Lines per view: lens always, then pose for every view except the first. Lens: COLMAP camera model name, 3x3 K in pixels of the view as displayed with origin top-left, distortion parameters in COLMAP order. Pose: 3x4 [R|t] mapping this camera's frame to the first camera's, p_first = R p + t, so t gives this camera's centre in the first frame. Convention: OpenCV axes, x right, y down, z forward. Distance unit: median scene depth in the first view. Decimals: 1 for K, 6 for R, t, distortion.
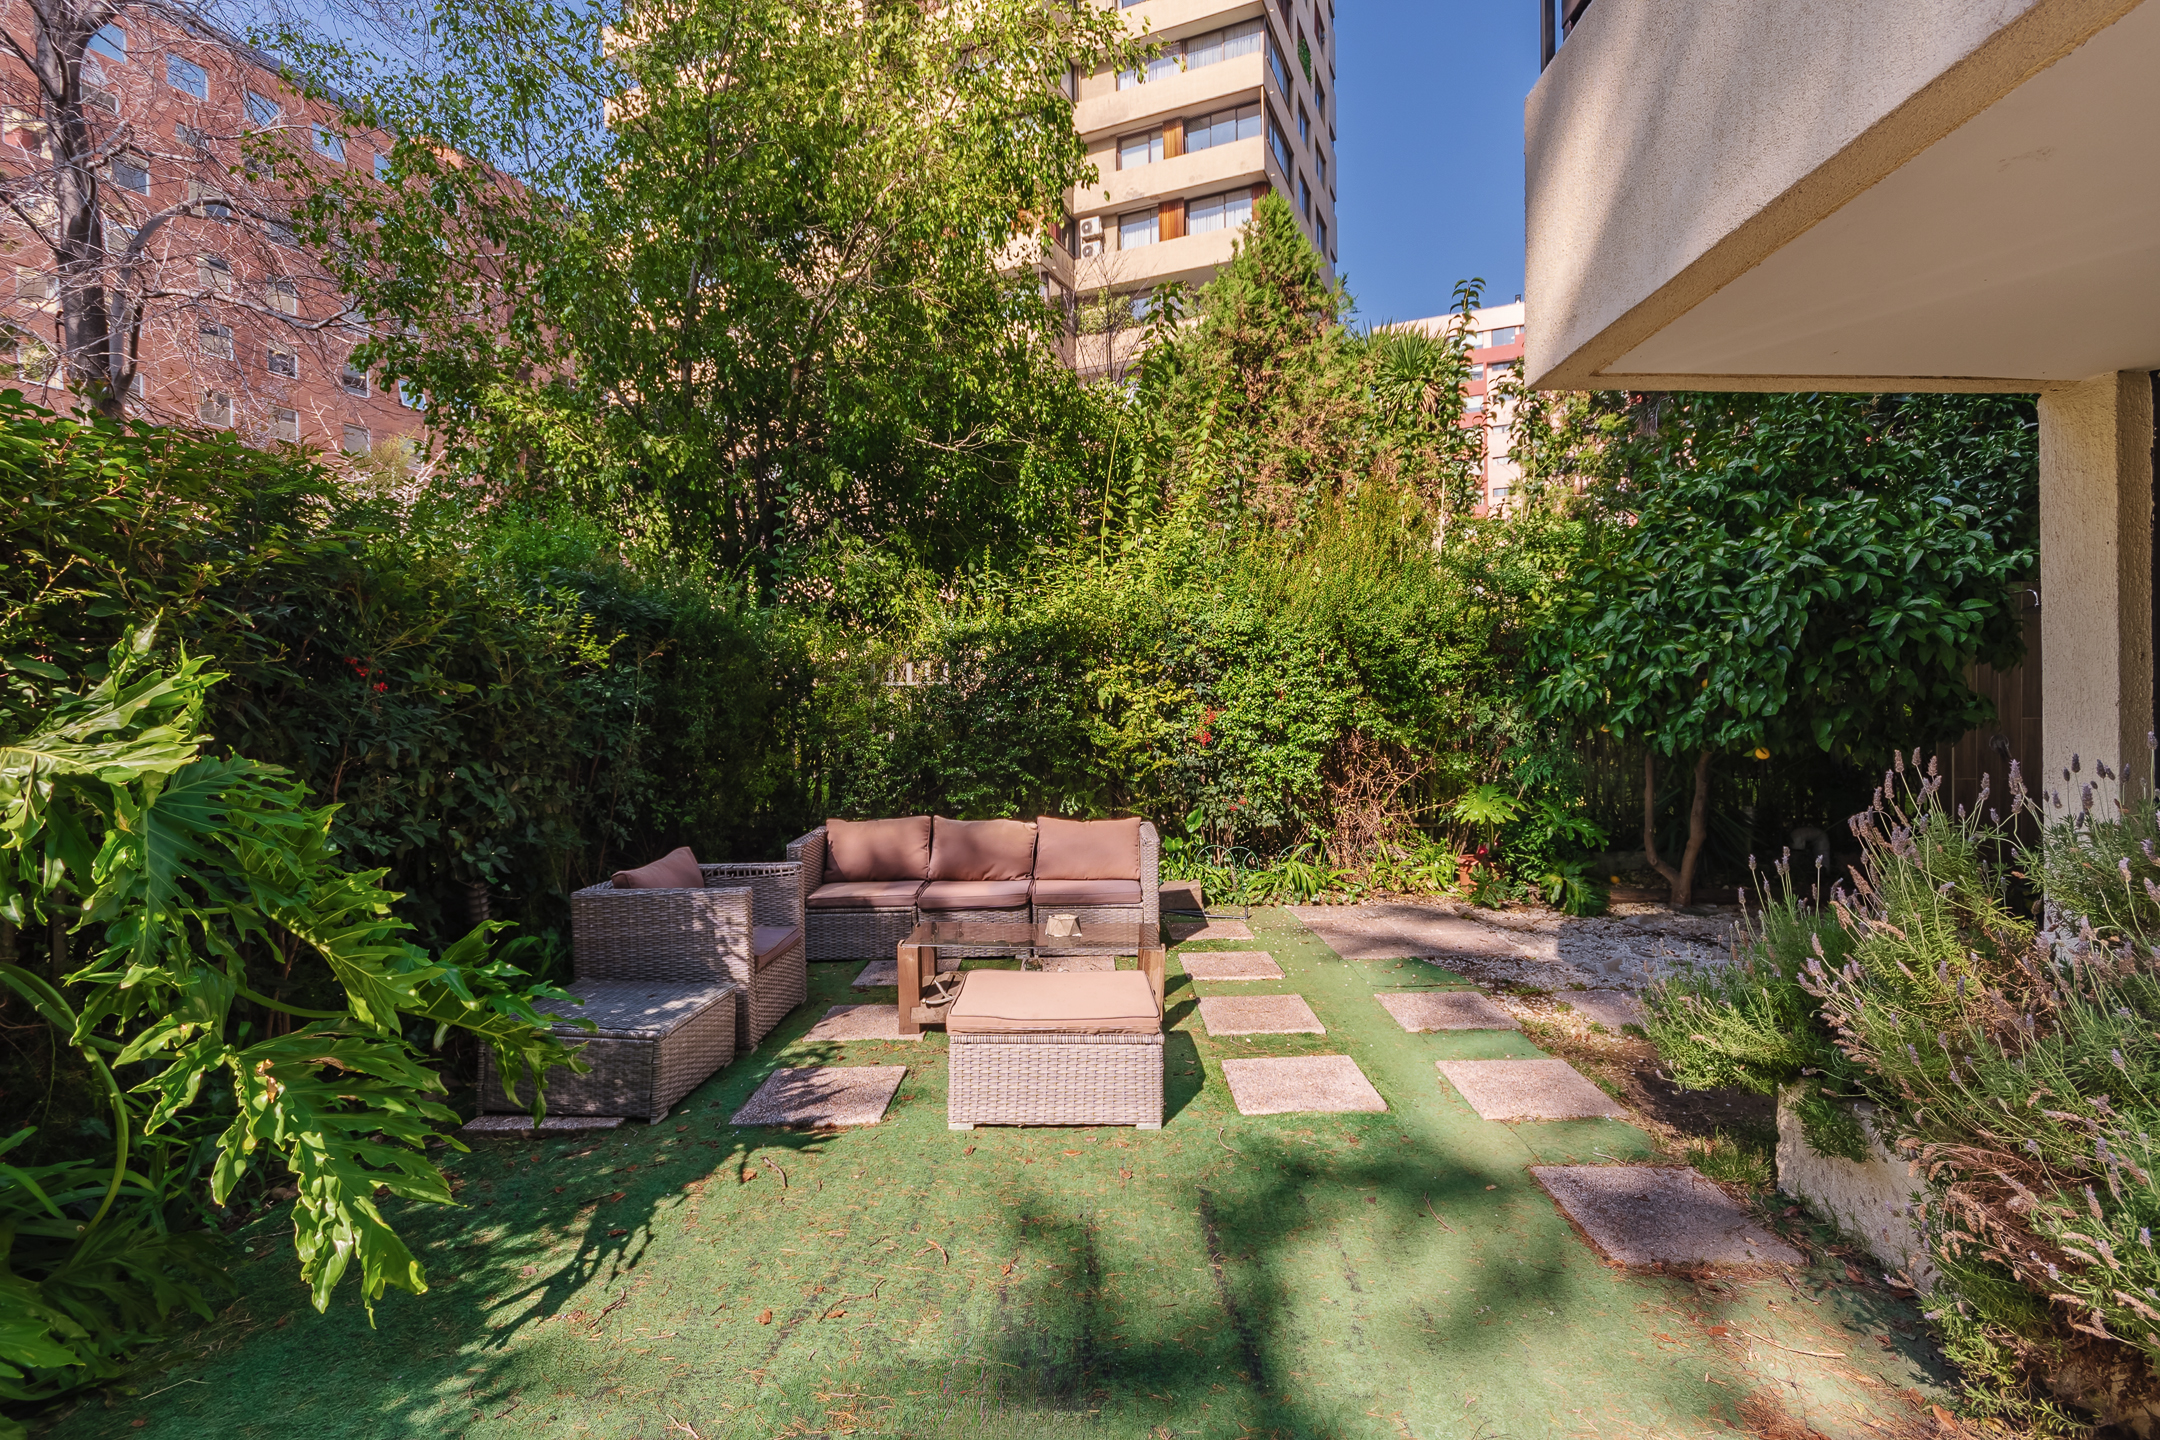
lens RADIAL K [[961.2, 0, 1078.5], [0, 961.2, 714.7], [0, 0, 1]] dist [0.000910, 0.000621]
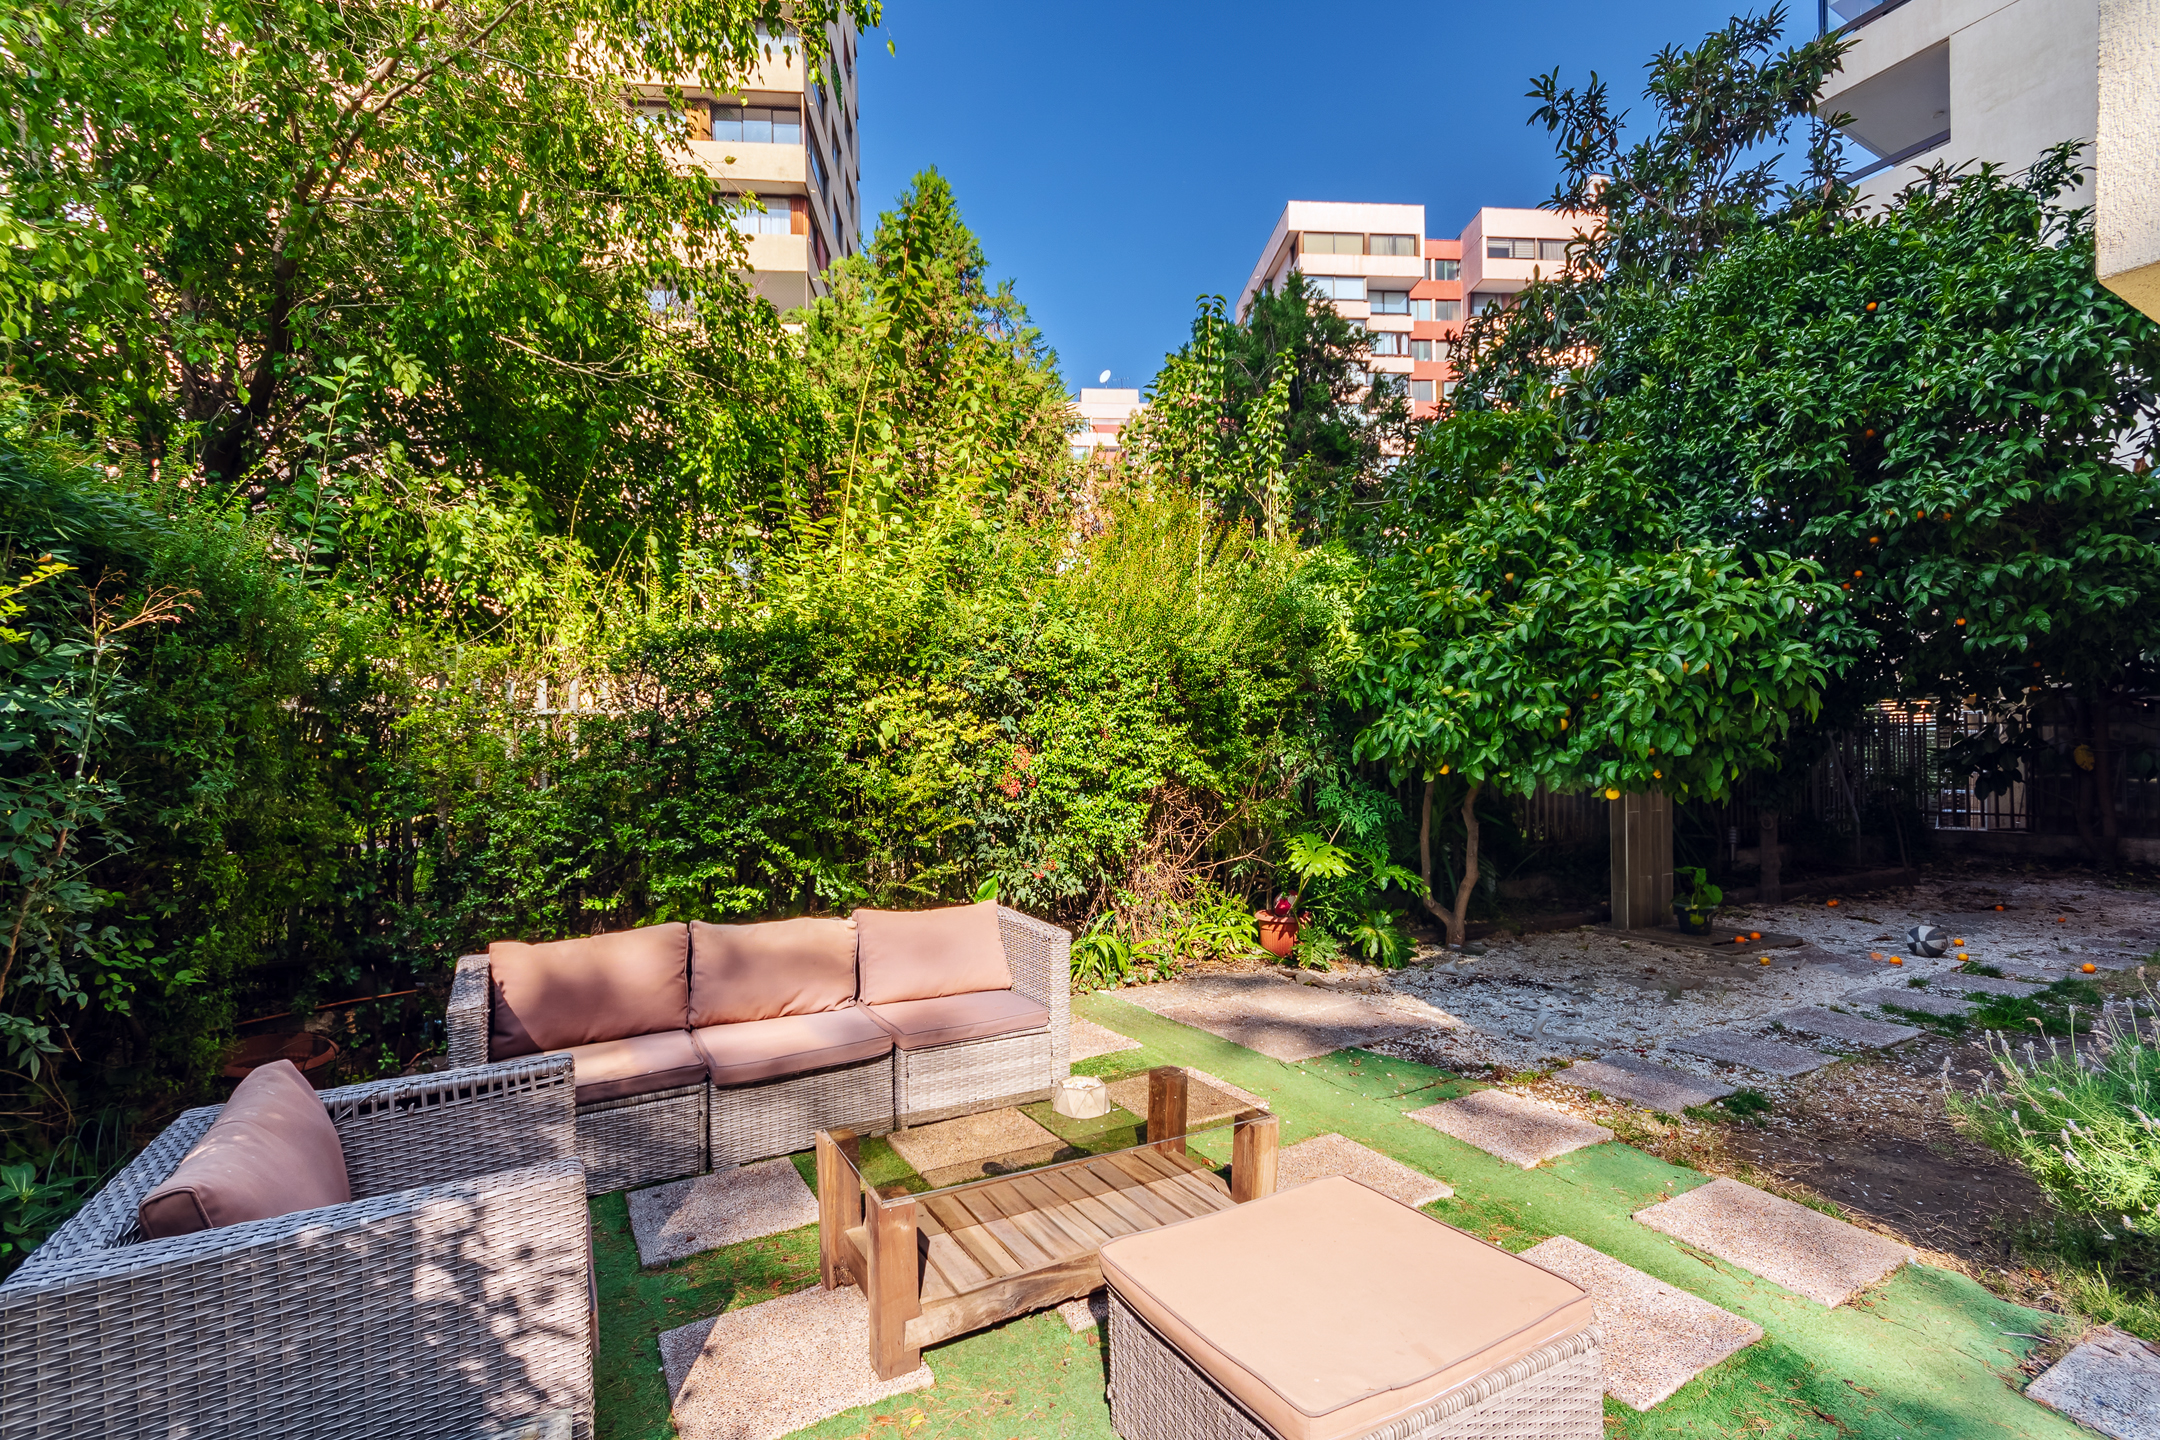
lens RADIAL K [[961.2, 0, 1066.6], [0, 961.2, 751.4], [0, 0, 1]] dist [0.000910, 0.000621]
pose [[0.875497, 0.001352, 0.483221, -0.208545], [0.003309, 0.999956, -0.008793, 0.002063], [-0.483212, 0.009297, 0.875454, 0.302677]]
